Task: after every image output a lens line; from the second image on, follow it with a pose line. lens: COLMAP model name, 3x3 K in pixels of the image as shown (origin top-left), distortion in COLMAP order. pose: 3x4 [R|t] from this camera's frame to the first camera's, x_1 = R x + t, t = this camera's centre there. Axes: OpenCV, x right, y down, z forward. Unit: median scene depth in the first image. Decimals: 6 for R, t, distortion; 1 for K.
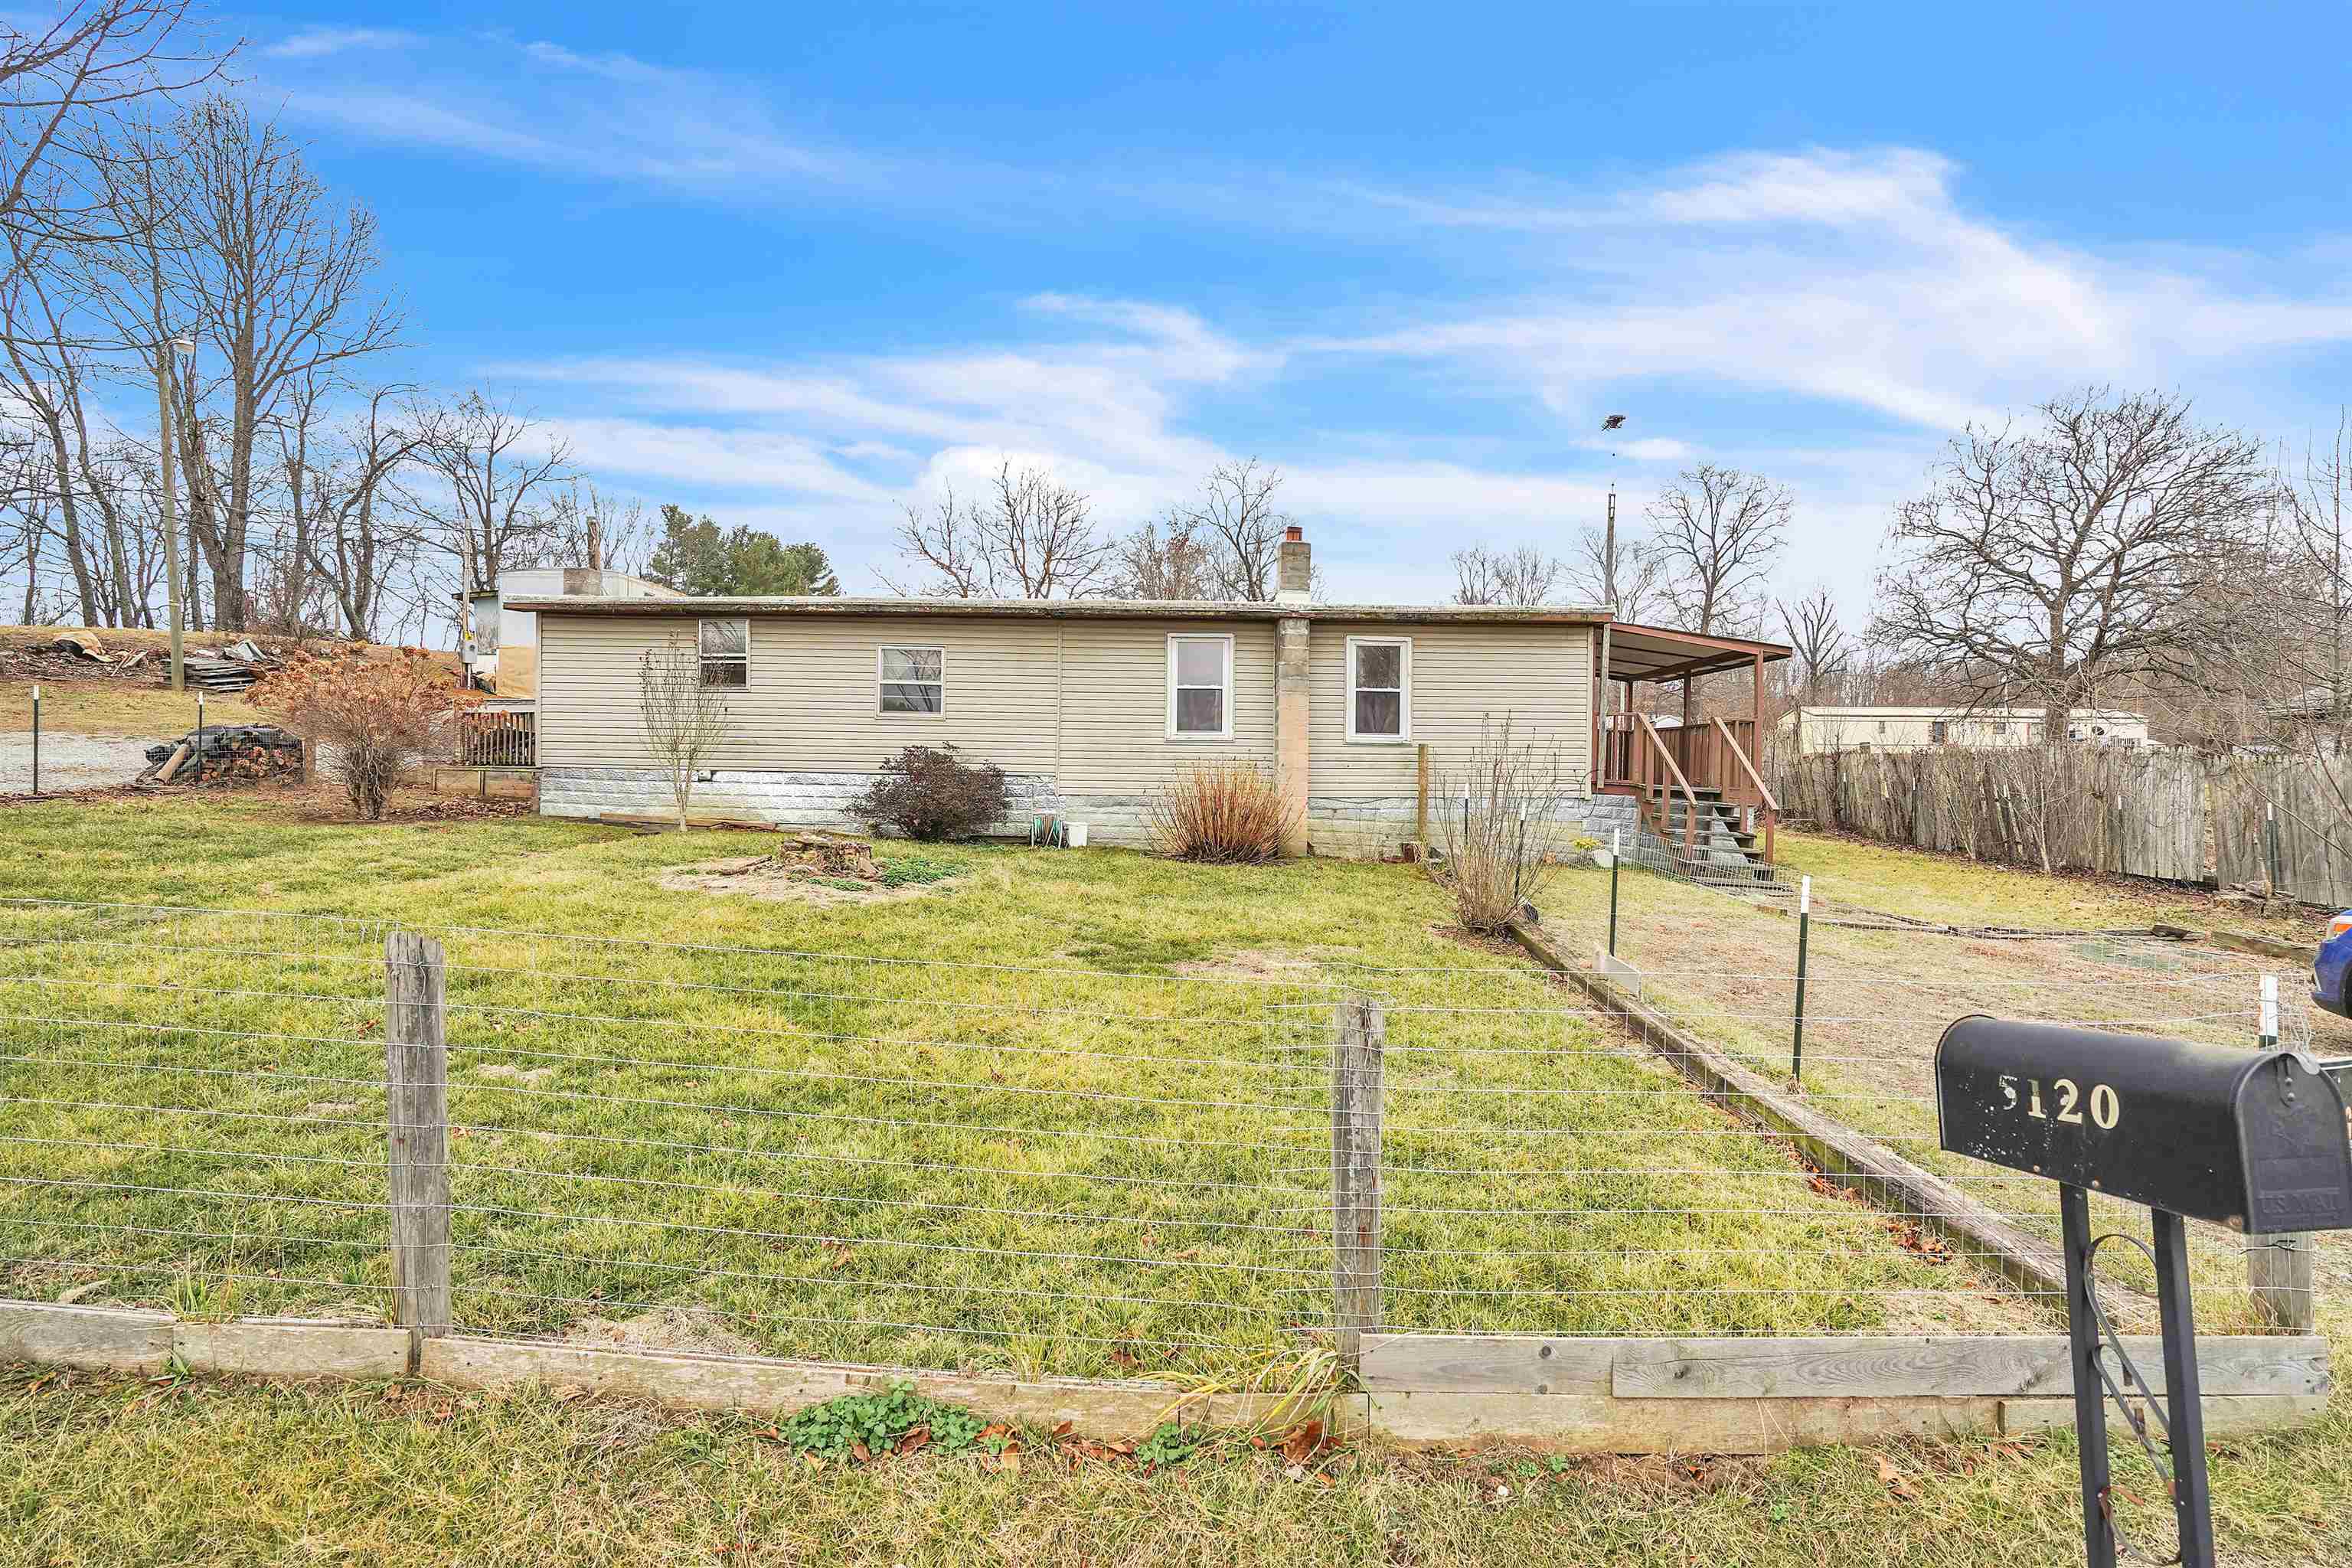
lens RADIAL K [[1093.9, 0, 1186.4], [0, 1093.9, 772.4], [0, 0, 1]] dist [-0.064050, 0.022651]
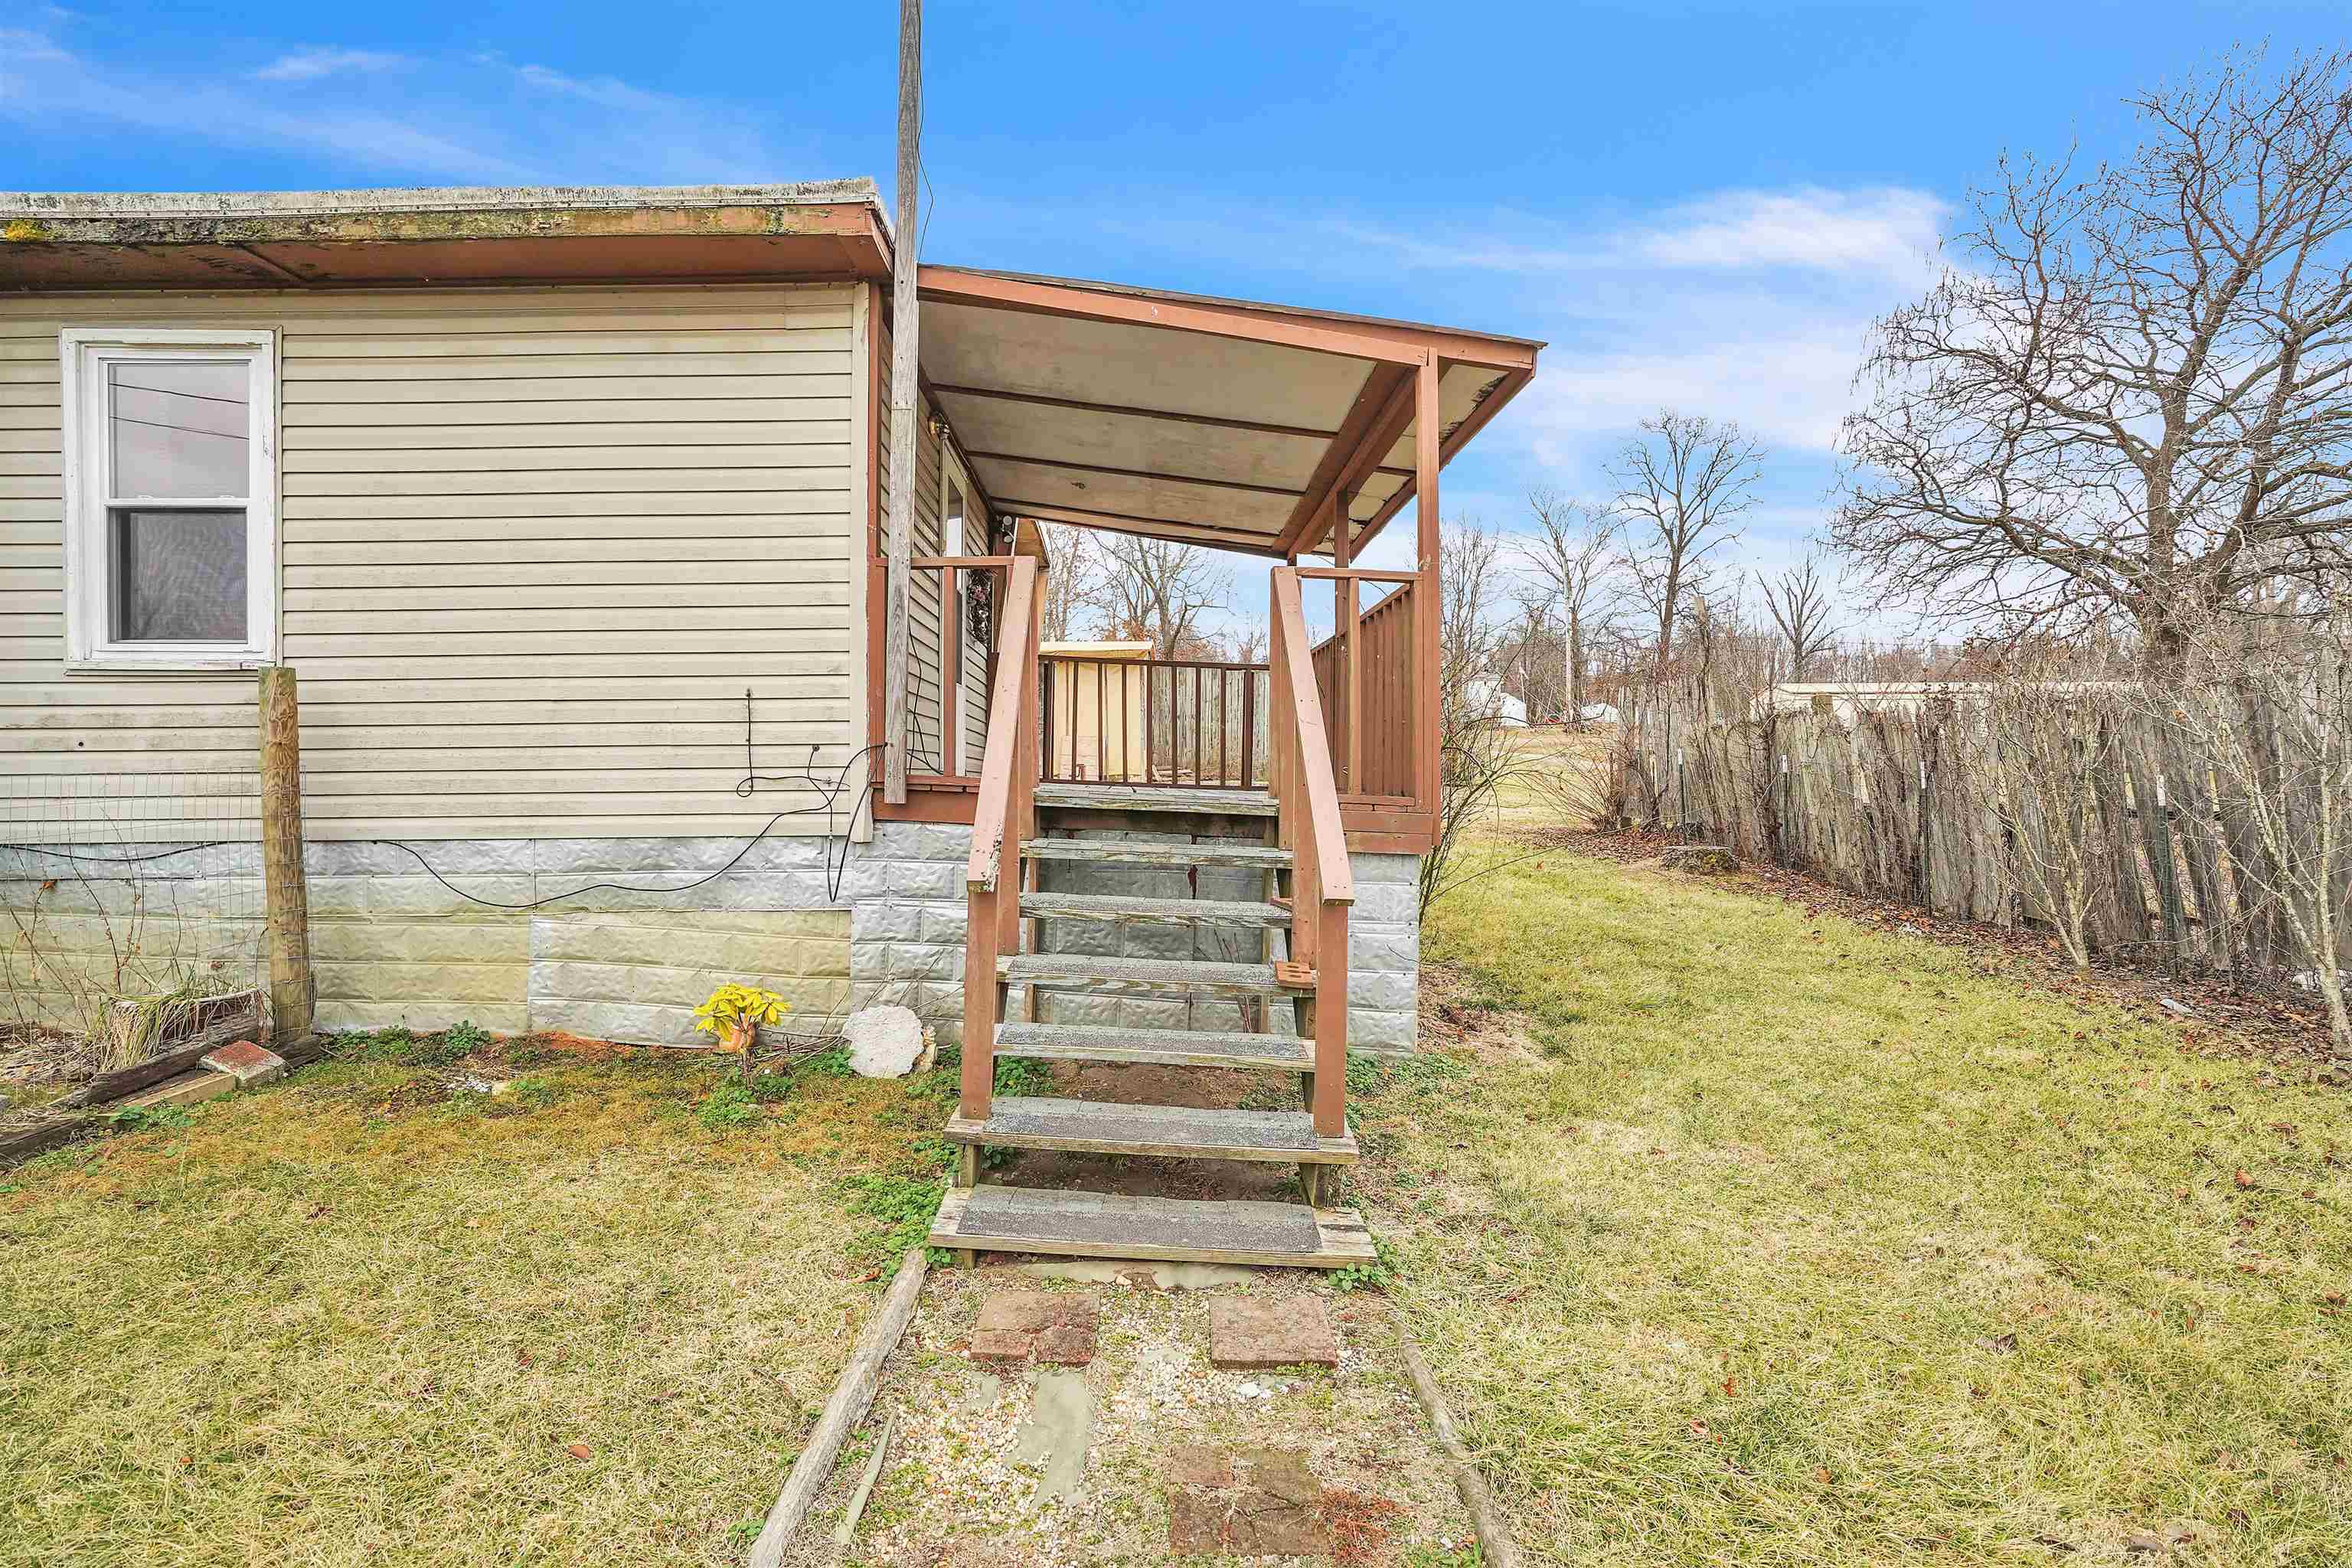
lens RADIAL K [[1120.7, 0, 1168.8], [0, 1120.7, 772.6], [0, 0, 1]] dist [-0.063458, 0.023864]
pose [[0.999912, -0.012880, 0.003034, 0.291663], [0.012876, 0.999916, 0.001264, 0.003963], [-0.003050, -0.001225, 0.999995, 0.434613]]
